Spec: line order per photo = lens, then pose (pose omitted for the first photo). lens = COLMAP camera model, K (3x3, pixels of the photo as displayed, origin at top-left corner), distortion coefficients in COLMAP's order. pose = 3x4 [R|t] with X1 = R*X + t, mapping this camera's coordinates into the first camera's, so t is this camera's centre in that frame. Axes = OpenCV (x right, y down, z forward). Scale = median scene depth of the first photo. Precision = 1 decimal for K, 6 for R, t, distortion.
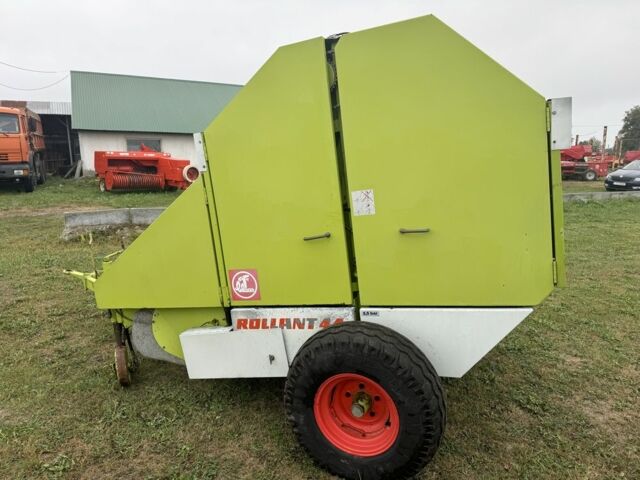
lens RADIAL K [[440.6, 0, 312.8], [0, 440.6, 250.0], [0, 0, 1]] dist [0.091771, -0.082440]
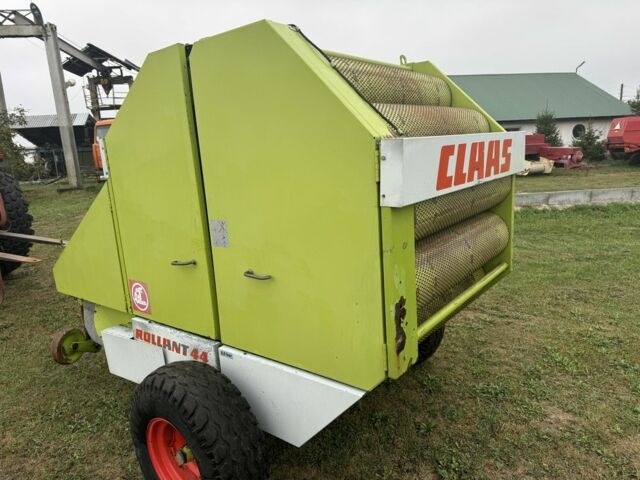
lens RADIAL K [[440.6, 0, 315.1], [0, 440.6, 241.6], [0, 0, 1]] dist [0.091771, -0.082440]
pose [[0.950328, 0.108437, -0.291751, 0.520023], [-0.084233, 0.991972, 0.094321, -0.178559], [0.299637, -0.065061, 0.951832, 0.196398]]
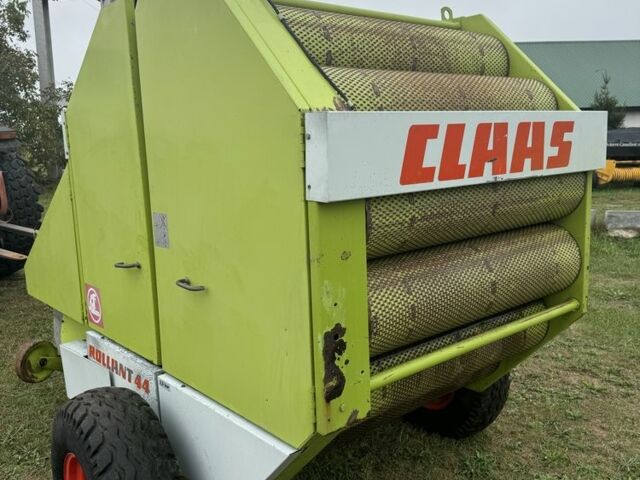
lens RADIAL K [[590.2, 0, 315.8], [0, 590.2, 243.2], [0, 0, 1]] dist [0.058520, 0.000000]
pose [[0.865718, 0.155598, -0.475733, 0.728153], [-0.130501, 0.987747, 0.085583, -0.186794], [0.483221, -0.012007, 0.875416, 0.272343]]
